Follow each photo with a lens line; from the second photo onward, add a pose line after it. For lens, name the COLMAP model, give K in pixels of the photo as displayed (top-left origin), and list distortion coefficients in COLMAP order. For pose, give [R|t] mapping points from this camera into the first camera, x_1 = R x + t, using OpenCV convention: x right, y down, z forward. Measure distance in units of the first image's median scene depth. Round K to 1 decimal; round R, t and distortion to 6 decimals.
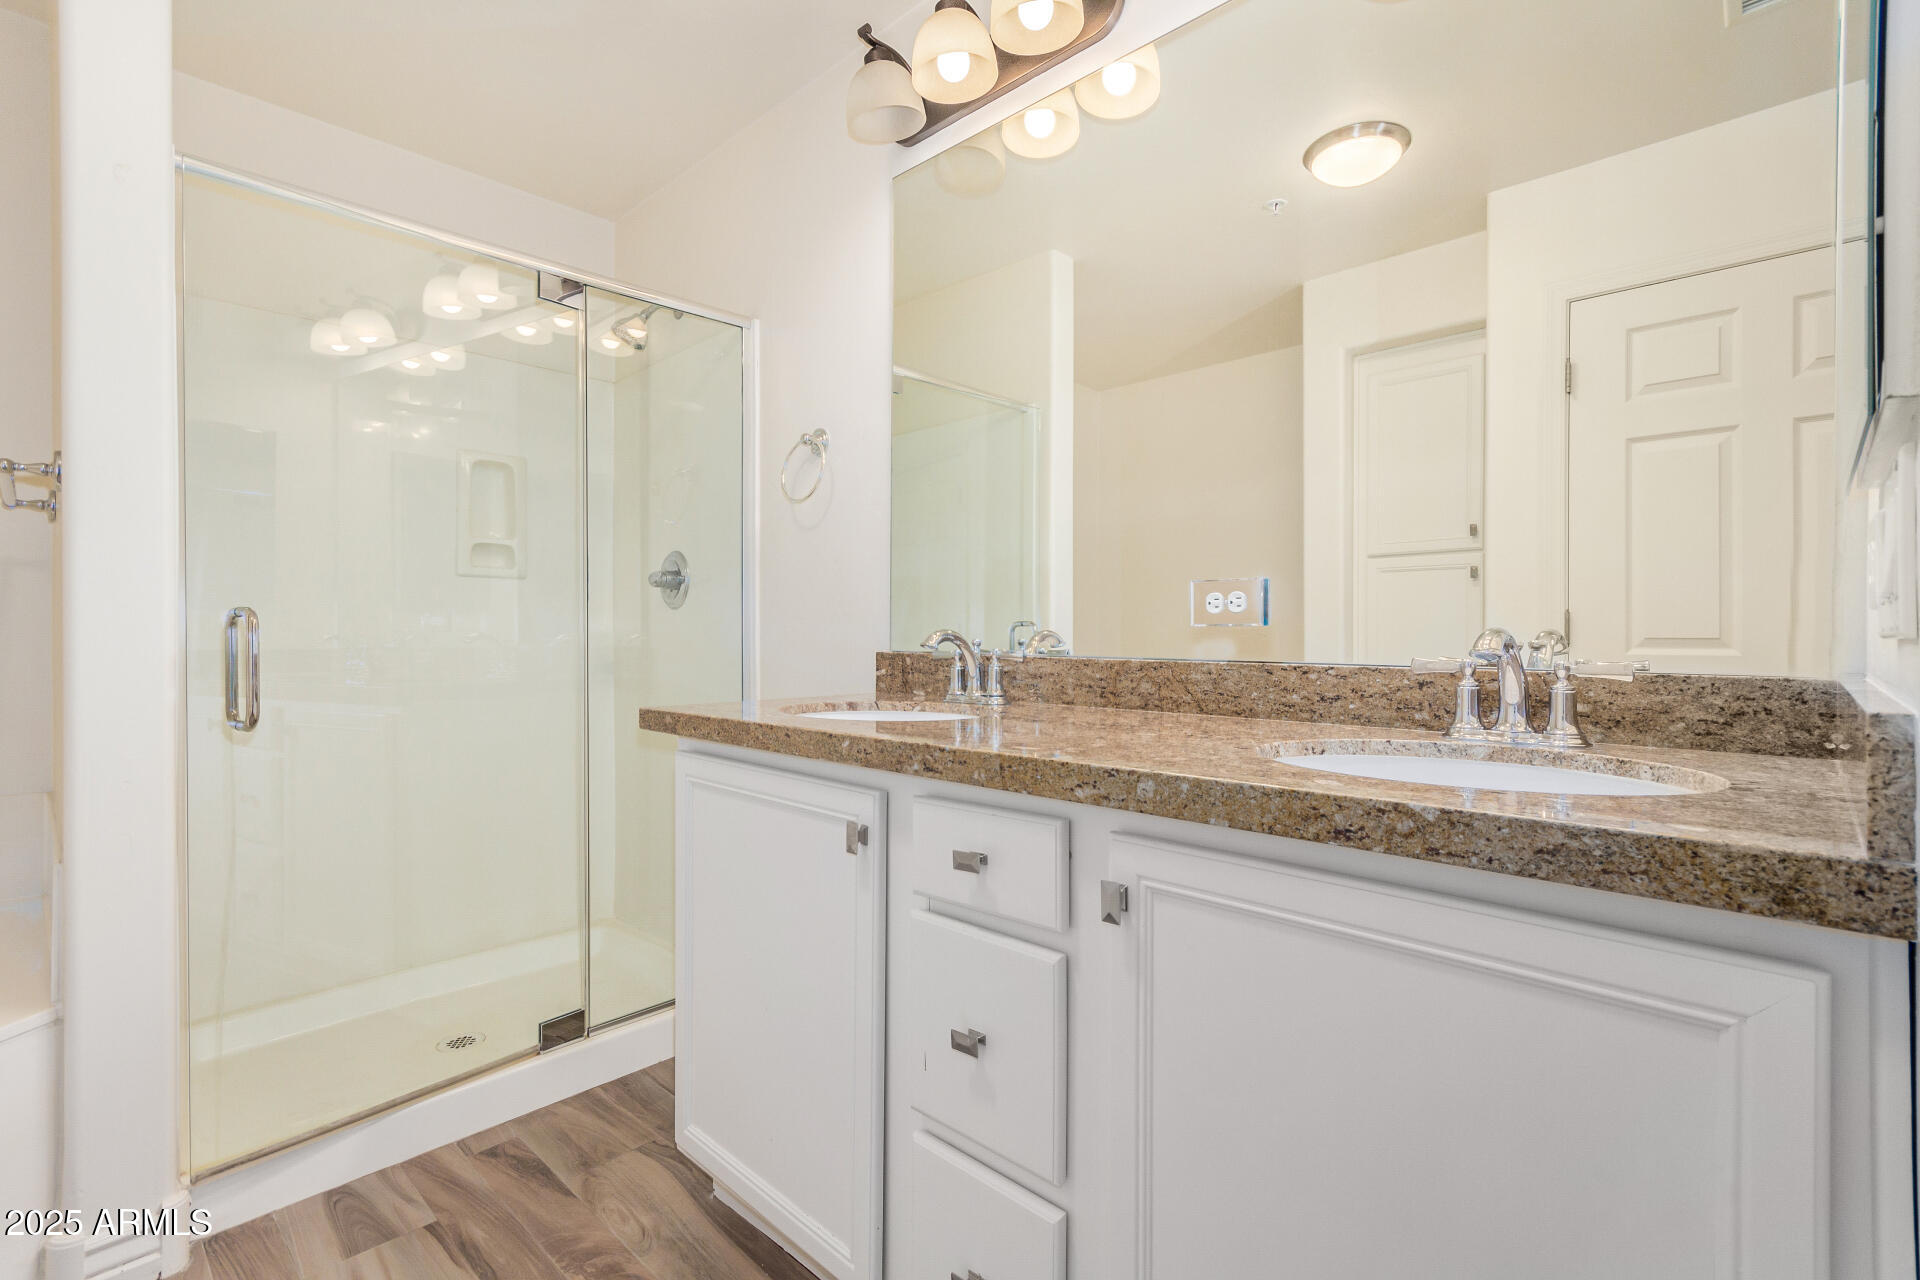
lens RADIAL K [[873.2, 0, 965.3], [0, 873.2, 638.7], [0, 0, 1]] dist [0.000976, -0.001336]
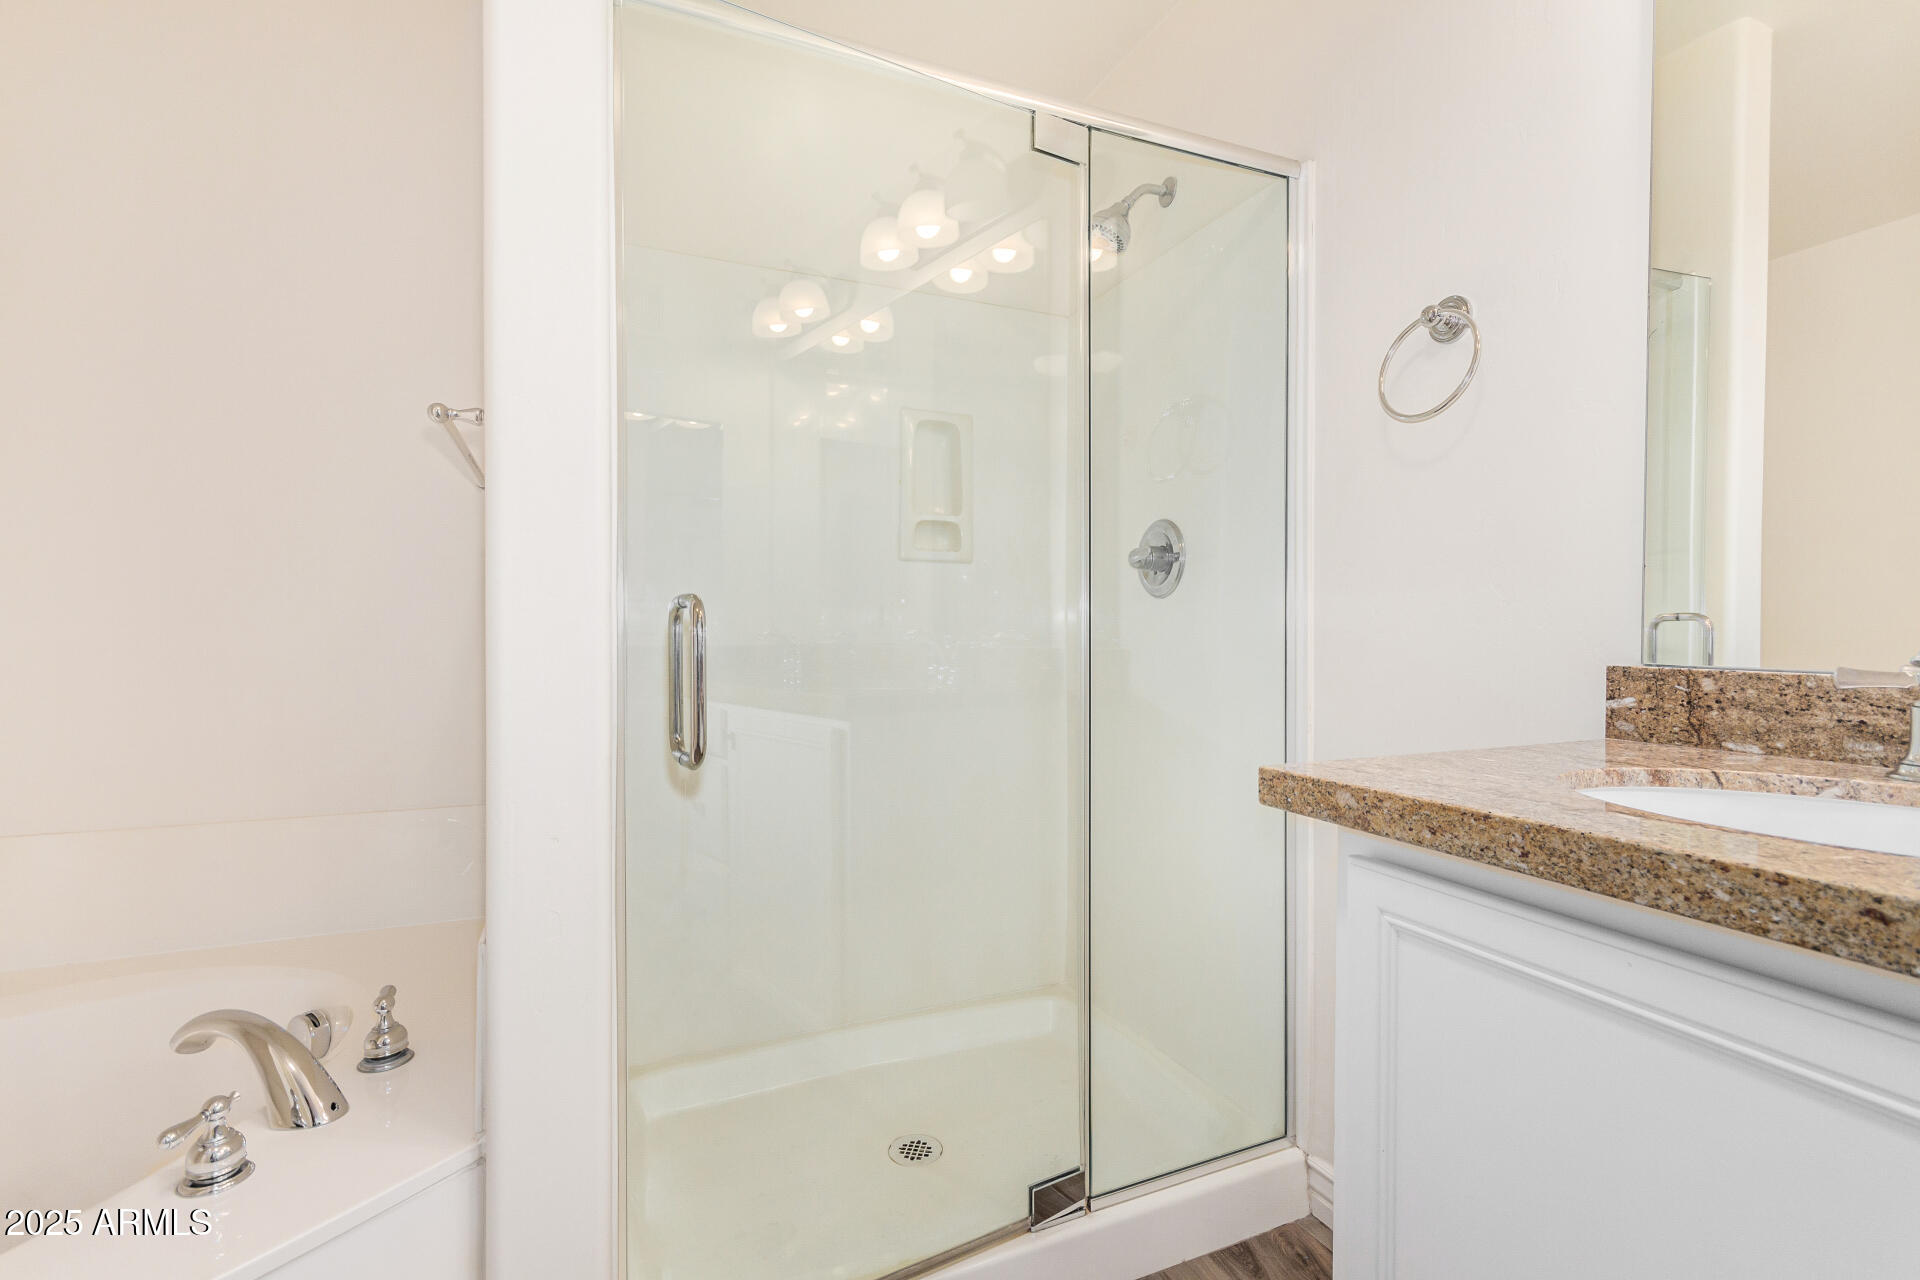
lens RADIAL K [[873.2, 0, 963.5], [0, 873.2, 639.8], [0, 0, 1]] dist [0.000976, -0.001336]
pose [[0.922394, 0.006494, -0.386196, -0.256810], [-0.004040, 0.999966, 0.007166, -0.003506], [0.386230, -0.005050, 0.922389, 0.320507]]
